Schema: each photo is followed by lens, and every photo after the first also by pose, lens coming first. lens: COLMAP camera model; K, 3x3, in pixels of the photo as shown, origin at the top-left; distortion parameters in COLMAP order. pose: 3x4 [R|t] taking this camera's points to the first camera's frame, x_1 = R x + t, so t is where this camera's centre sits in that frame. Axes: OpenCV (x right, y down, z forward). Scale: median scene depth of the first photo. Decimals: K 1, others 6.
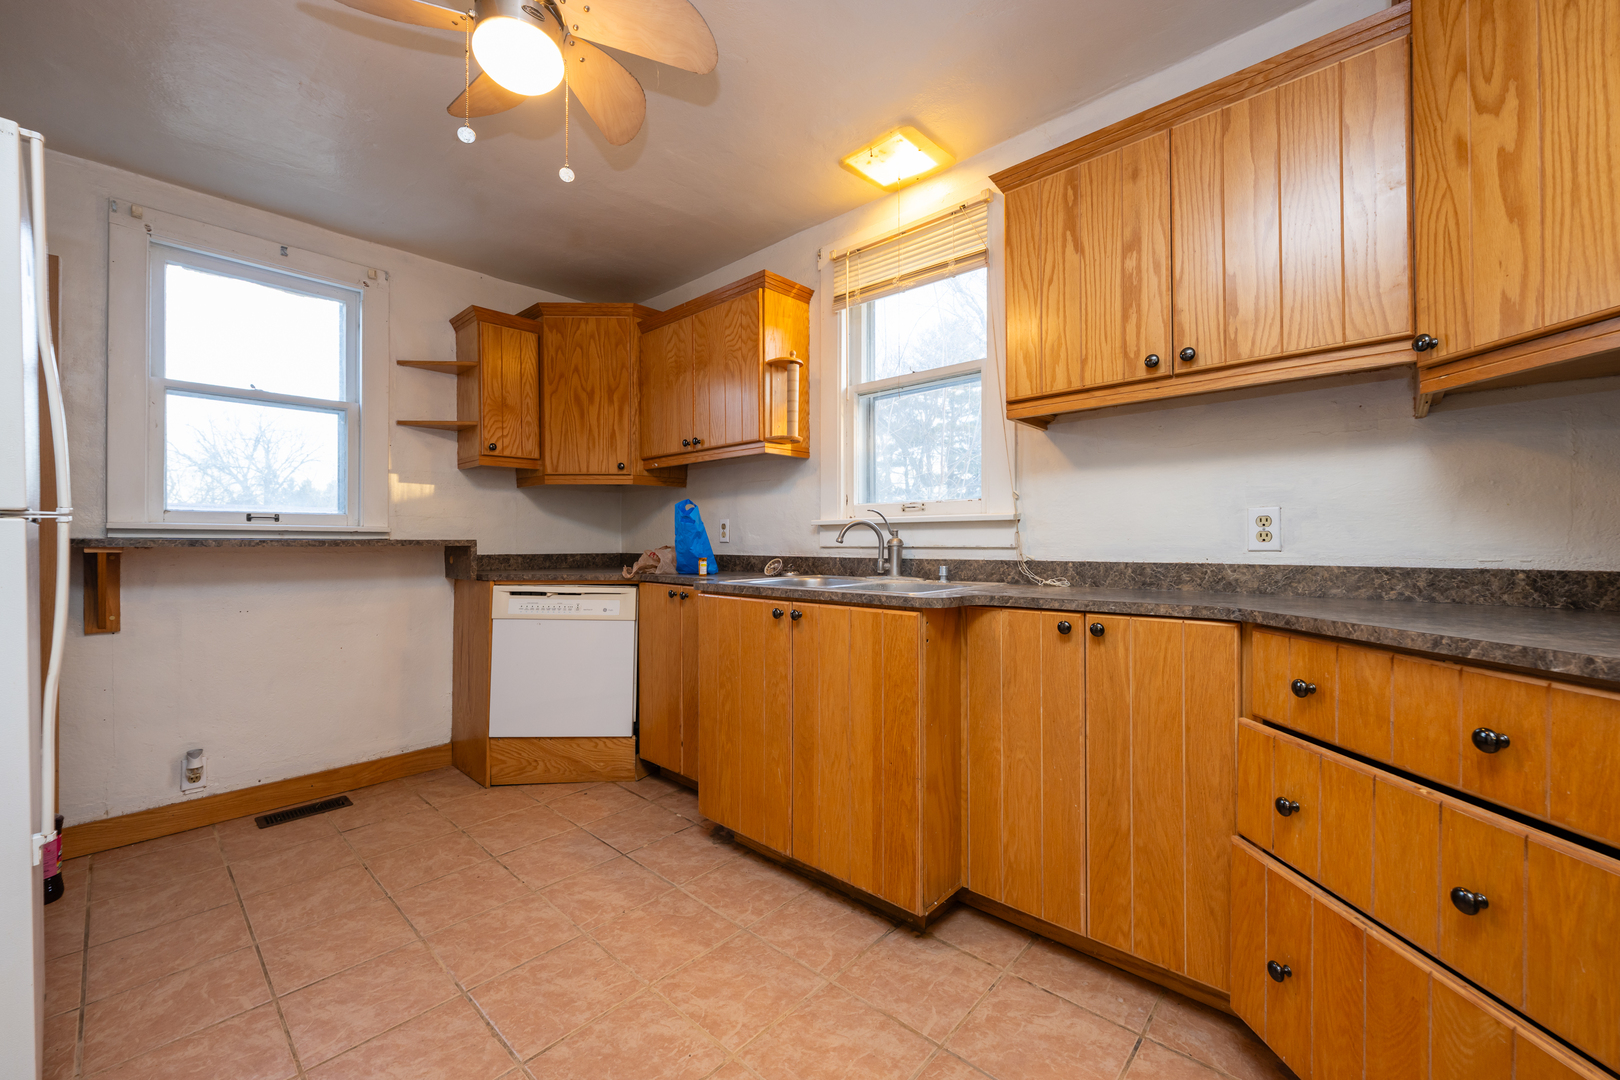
lens RADIAL K [[640.2, 0, 806.4], [0, 640.2, 540.5], [0, 0, 1]] dist [0.000934, -0.000276]
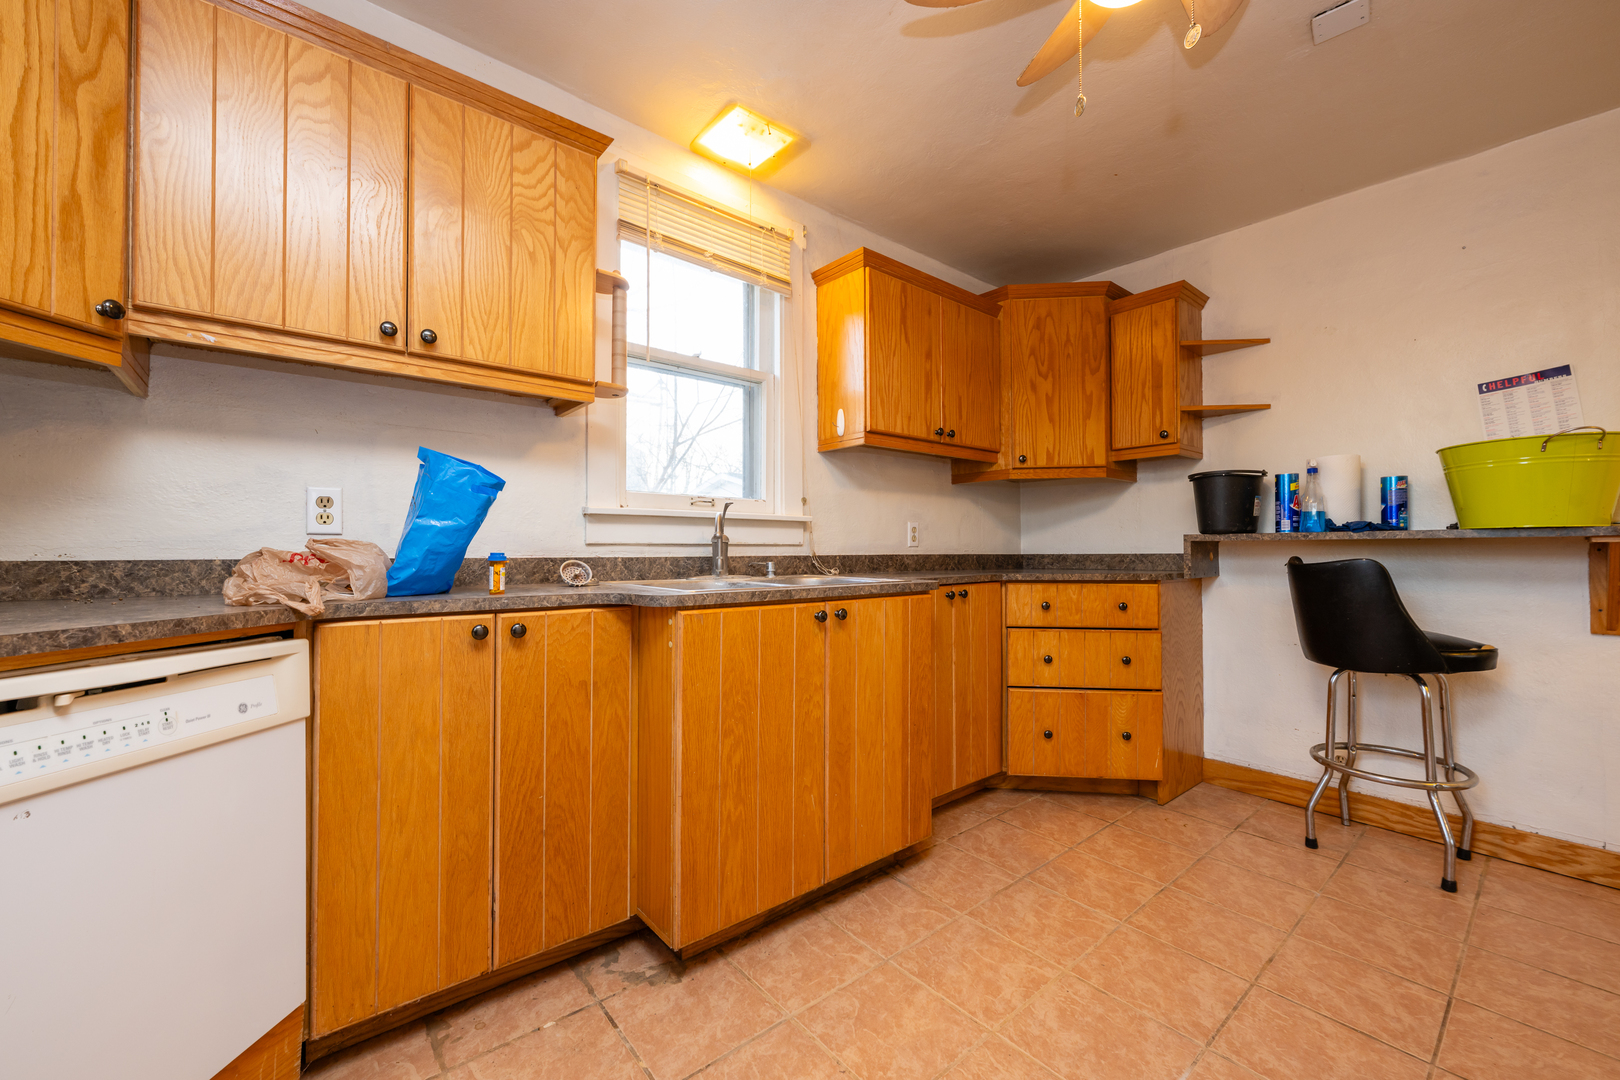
lens RADIAL K [[640.2, 0, 808.7], [0, 640.2, 546.6], [0, 0, 1]] dist [0.000934, -0.000276]
pose [[0.129311, 0.005155, 0.991591, -0.714097], [-0.005006, 0.999977, -0.004546, 0.016392], [-0.991591, -0.004376, 0.129334, 0.698392]]
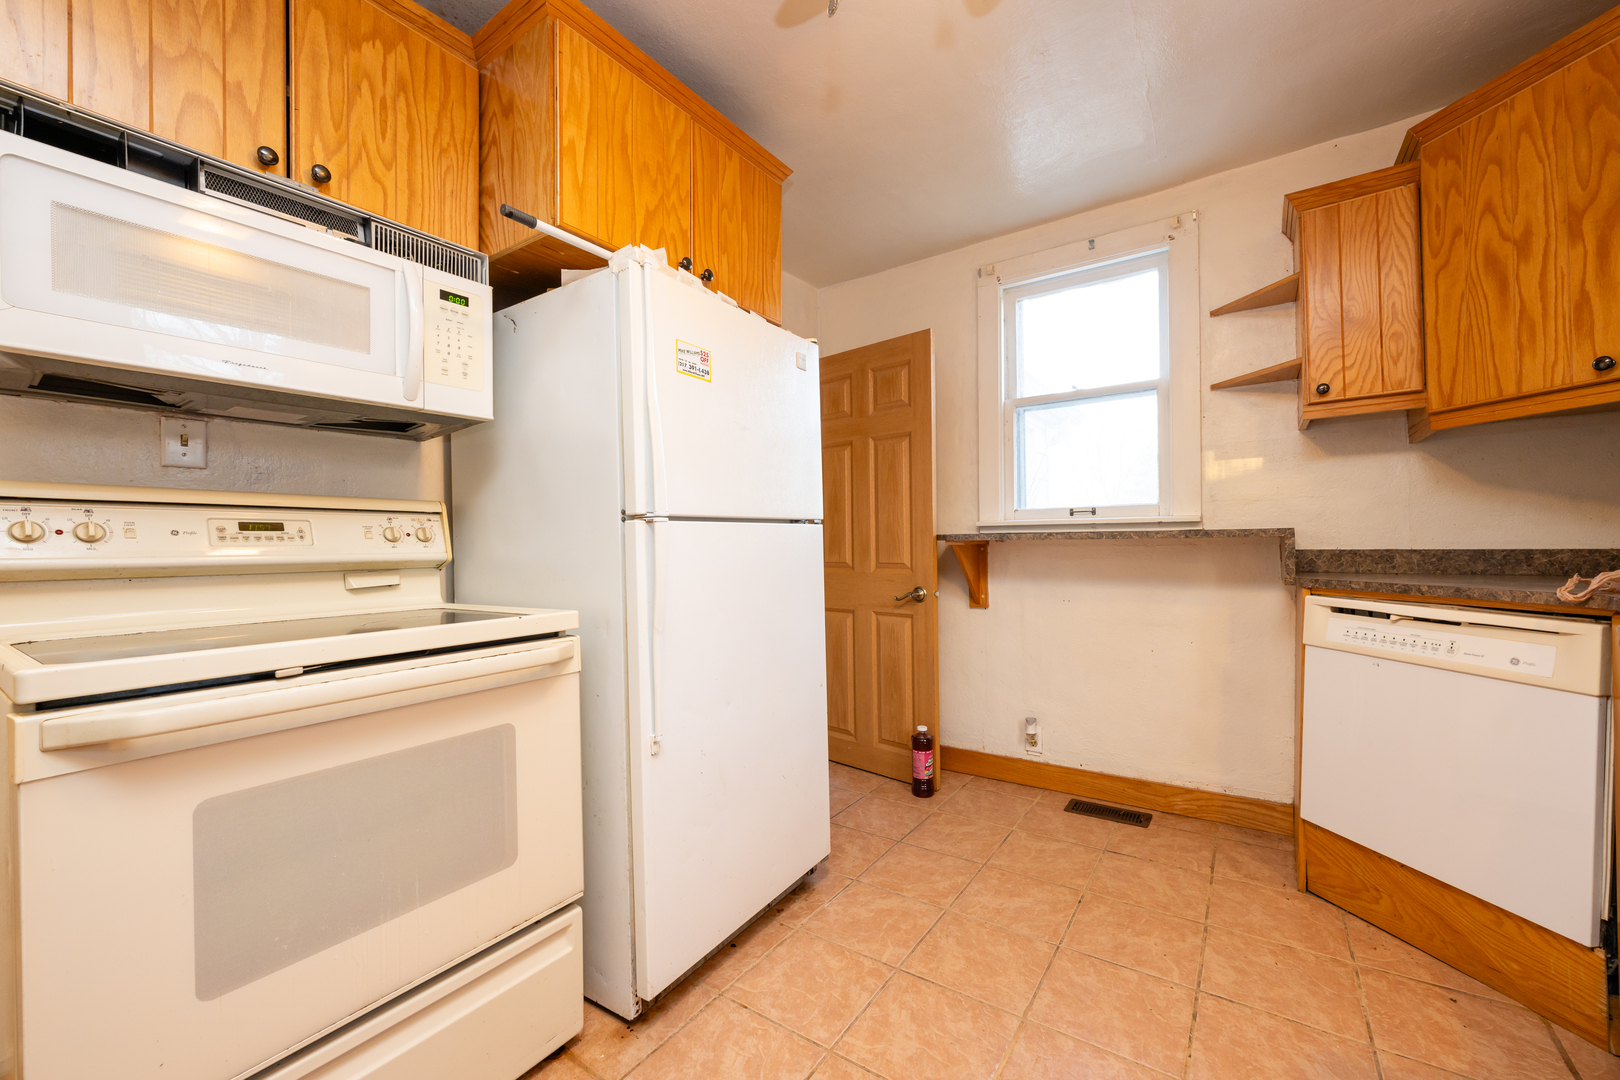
lens RADIAL K [[640.2, 0, 809.8], [0, 640.2, 542.1], [0, 0, 1]] dist [0.000934, -0.000276]
pose [[0.138315, -0.003953, -0.990380, 0.117086], [0.014491, 0.999893, -0.001968, 0.009267], [0.990282, -0.014079, 0.138358, 0.431176]]
